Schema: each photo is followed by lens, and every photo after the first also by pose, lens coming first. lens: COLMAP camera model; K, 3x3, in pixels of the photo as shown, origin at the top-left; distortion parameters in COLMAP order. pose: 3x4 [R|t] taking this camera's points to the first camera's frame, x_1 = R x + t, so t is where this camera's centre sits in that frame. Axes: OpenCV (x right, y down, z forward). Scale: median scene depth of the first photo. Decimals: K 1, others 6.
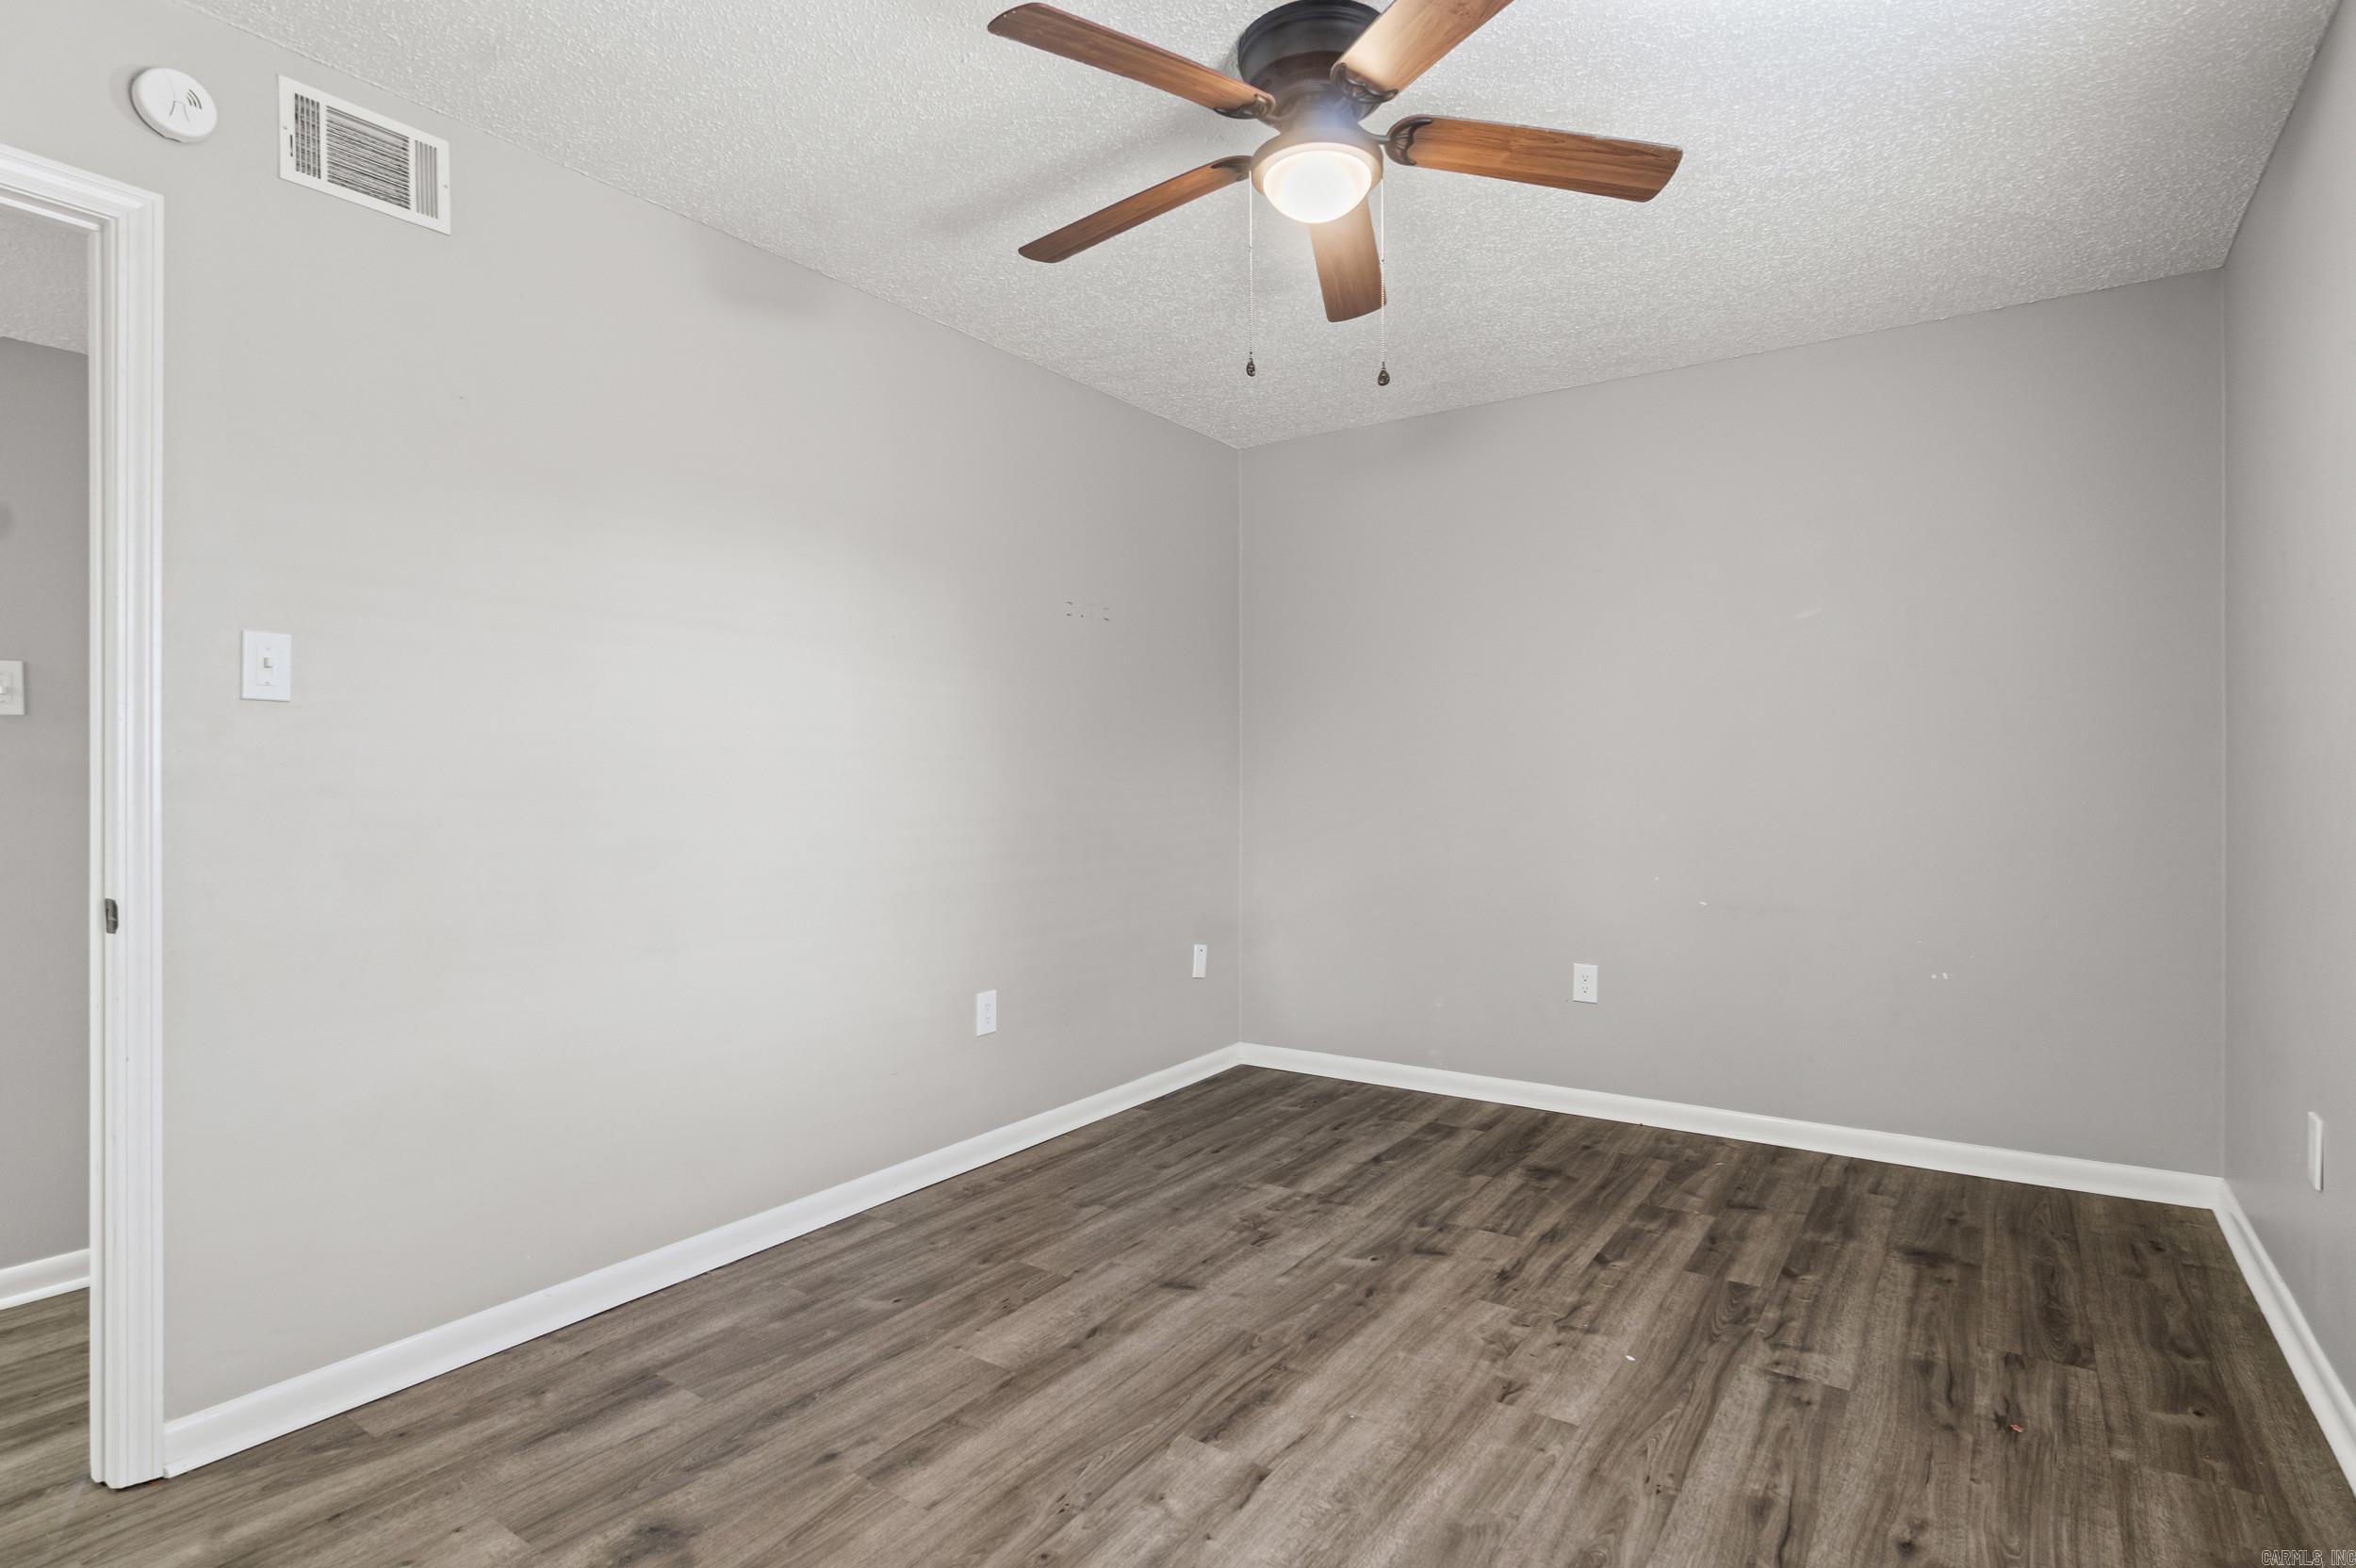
lens RADIAL K [[1249.2, 0, 1178.0], [0, 1249.2, 781.8], [0, 0, 1]] dist [-0.010487, 0.000685]
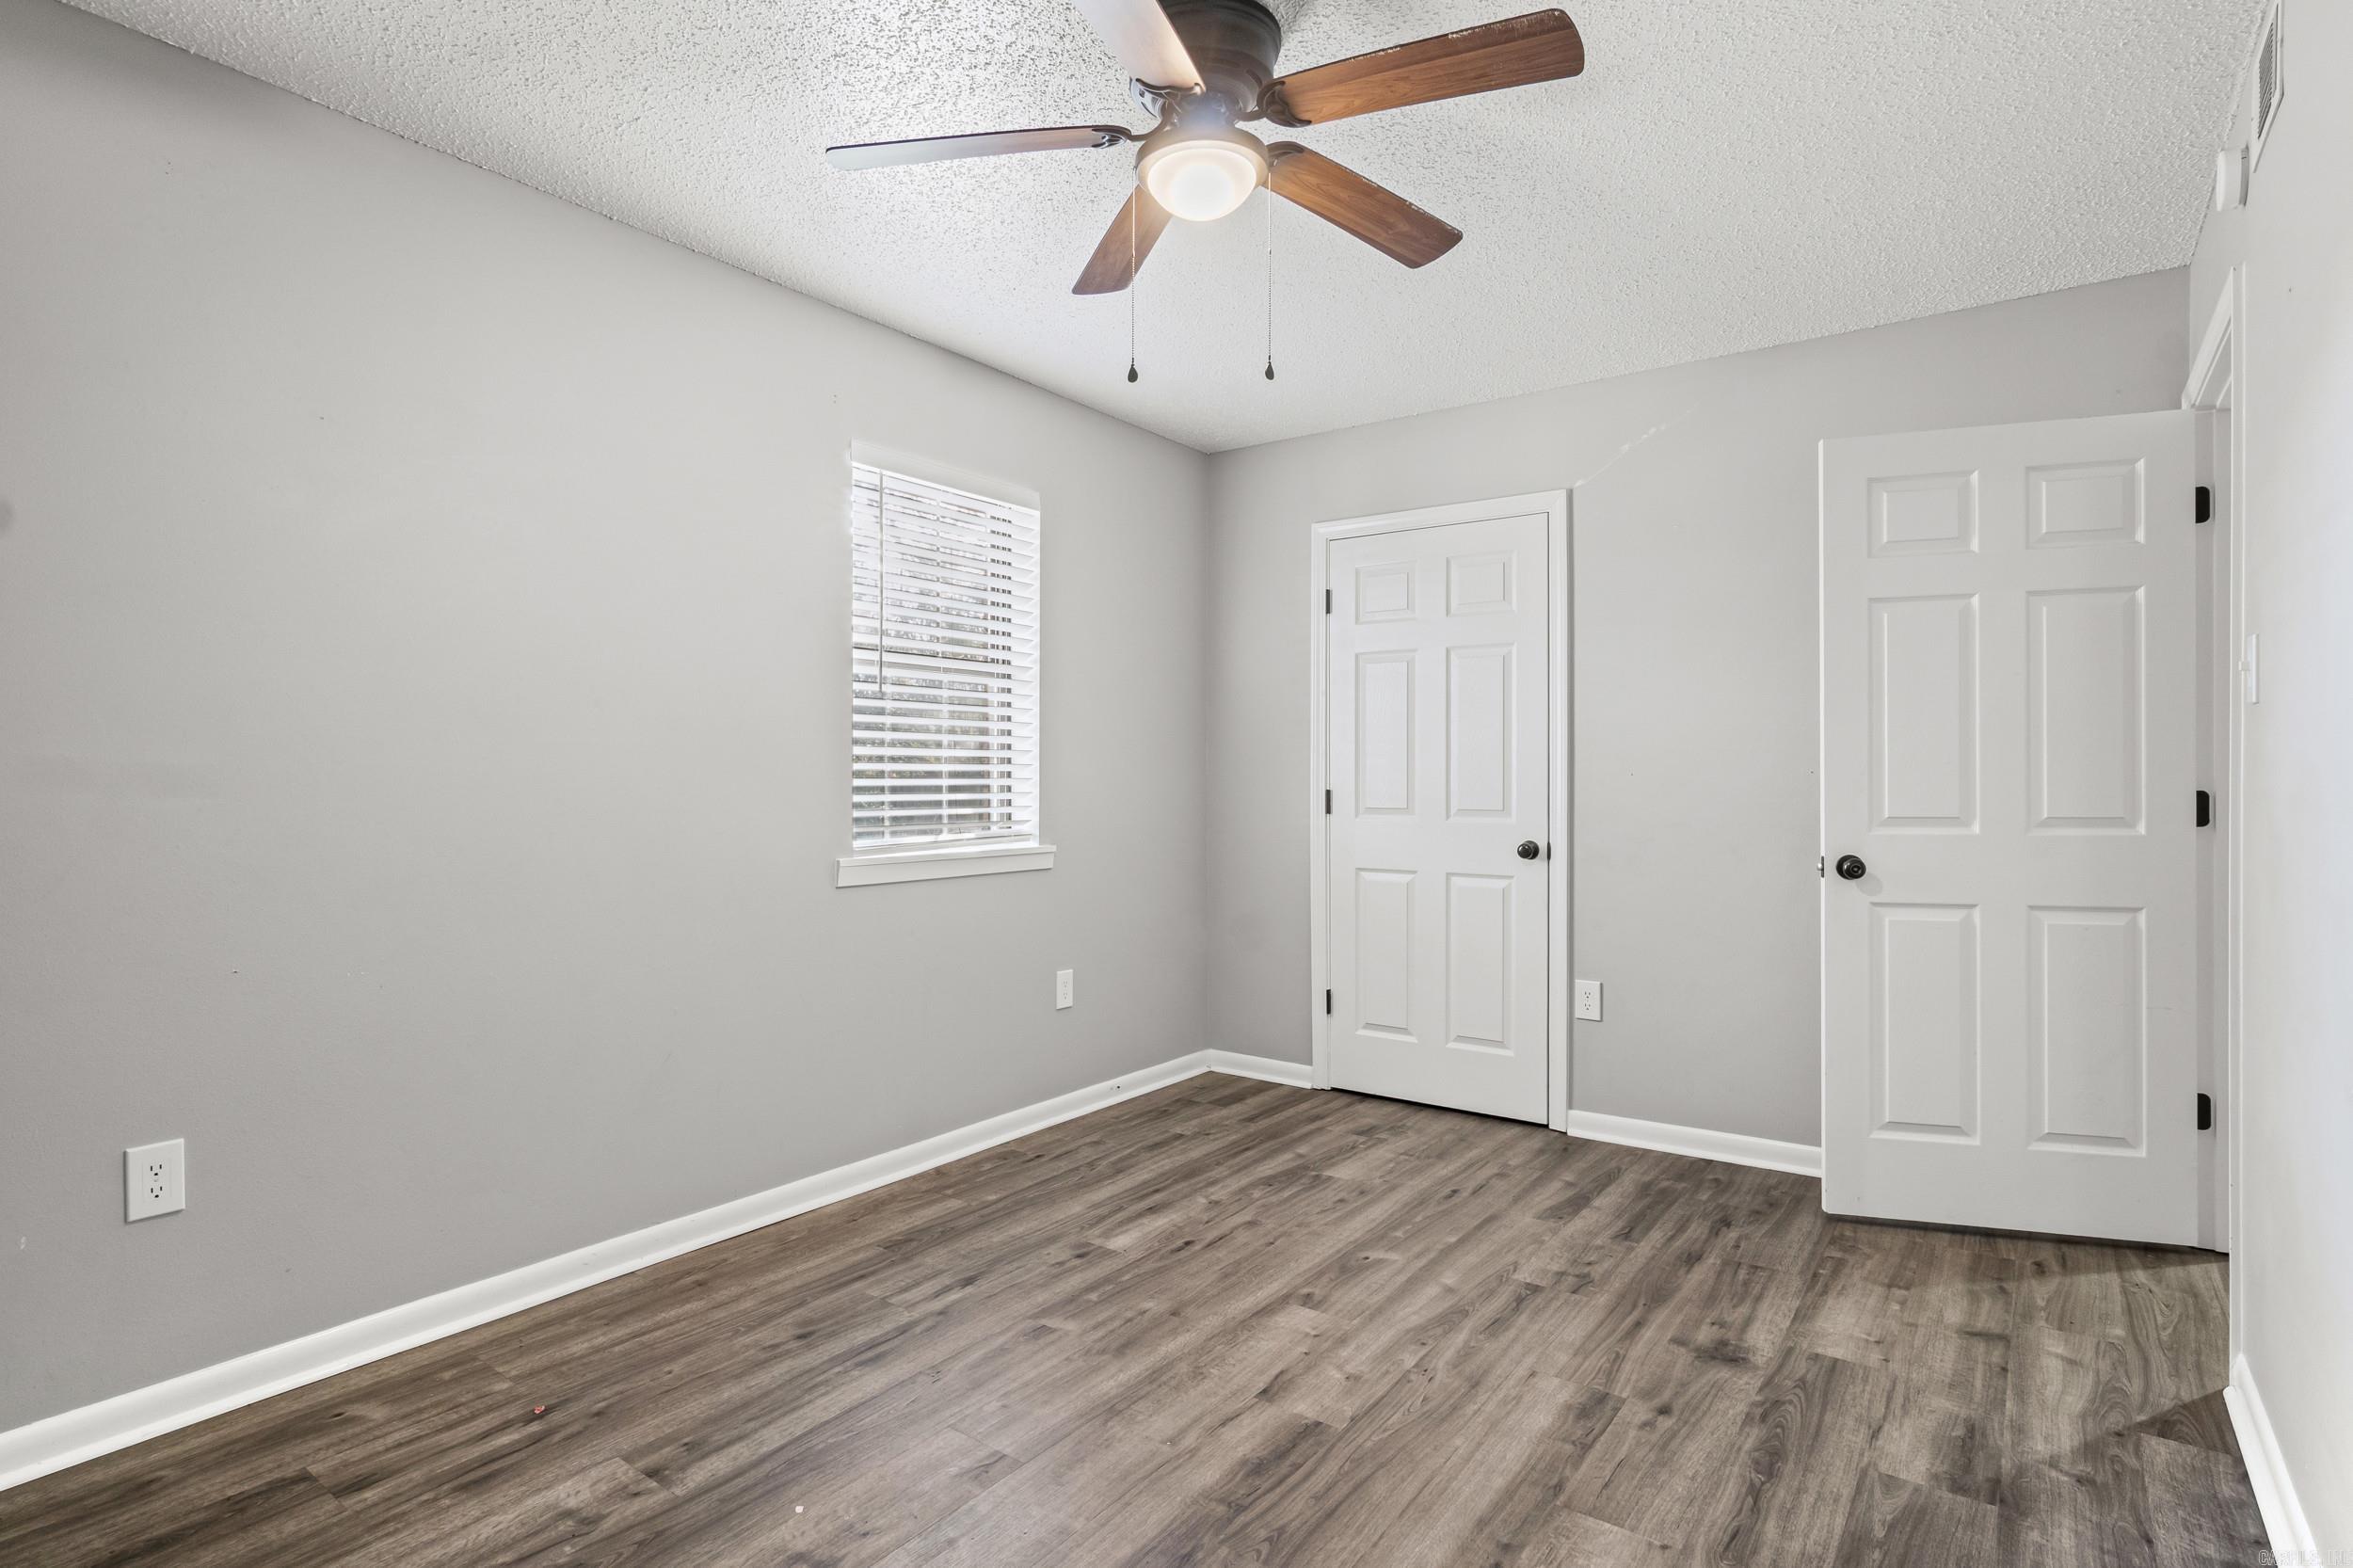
lens RADIAL K [[1247.6, 0, 1173.6], [0, 1247.6, 774.0], [0, 0, 1]] dist [-0.010487, 0.000685]
pose [[-0.999554, 0.005282, 0.029408, 0.104495], [0.005340, 0.999984, 0.001890, -0.013964], [-0.029398, 0.002046, -0.999566, 1.969953]]
